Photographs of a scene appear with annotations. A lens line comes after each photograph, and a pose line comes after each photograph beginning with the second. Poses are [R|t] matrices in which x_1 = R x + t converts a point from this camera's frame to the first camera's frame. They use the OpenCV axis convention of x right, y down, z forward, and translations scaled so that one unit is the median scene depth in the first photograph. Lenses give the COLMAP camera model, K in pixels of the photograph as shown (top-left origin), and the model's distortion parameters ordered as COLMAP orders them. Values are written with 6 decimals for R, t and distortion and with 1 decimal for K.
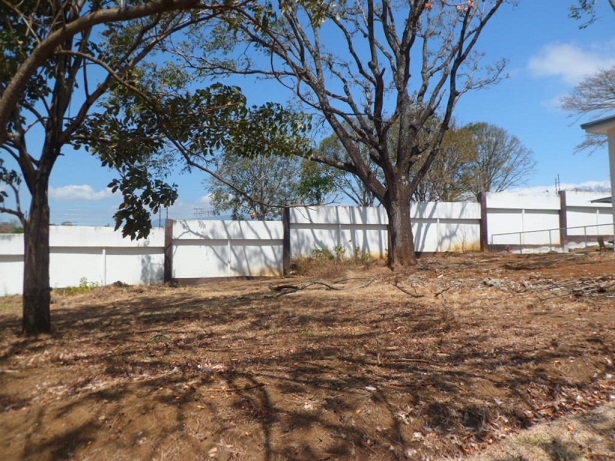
lens RADIAL K [[476.4, 0, 307.5], [0, 476.4, 230.5], [0, 0, 1]] dist [-0.097803, 0.000804]
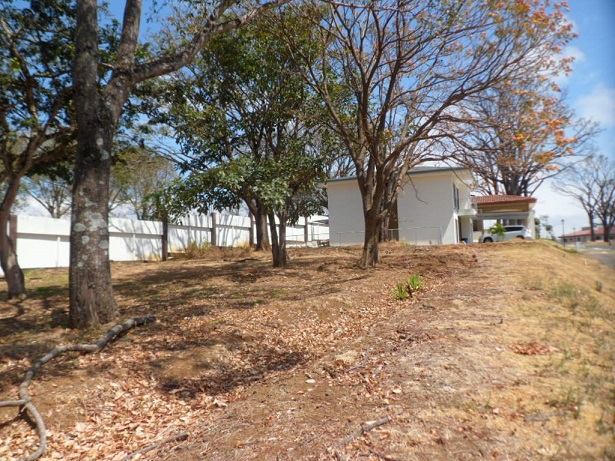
lens RADIAL K [[476.4, 0, 307.5], [0, 476.4, 230.5], [0, 0, 1]] dist [-0.097803, 0.000804]
pose [[0.690349, 0.038162, 0.722469, -0.782428], [-0.010681, 0.999037, -0.042565, 0.061873], [-0.723398, 0.021667, 0.690092, -0.293943]]
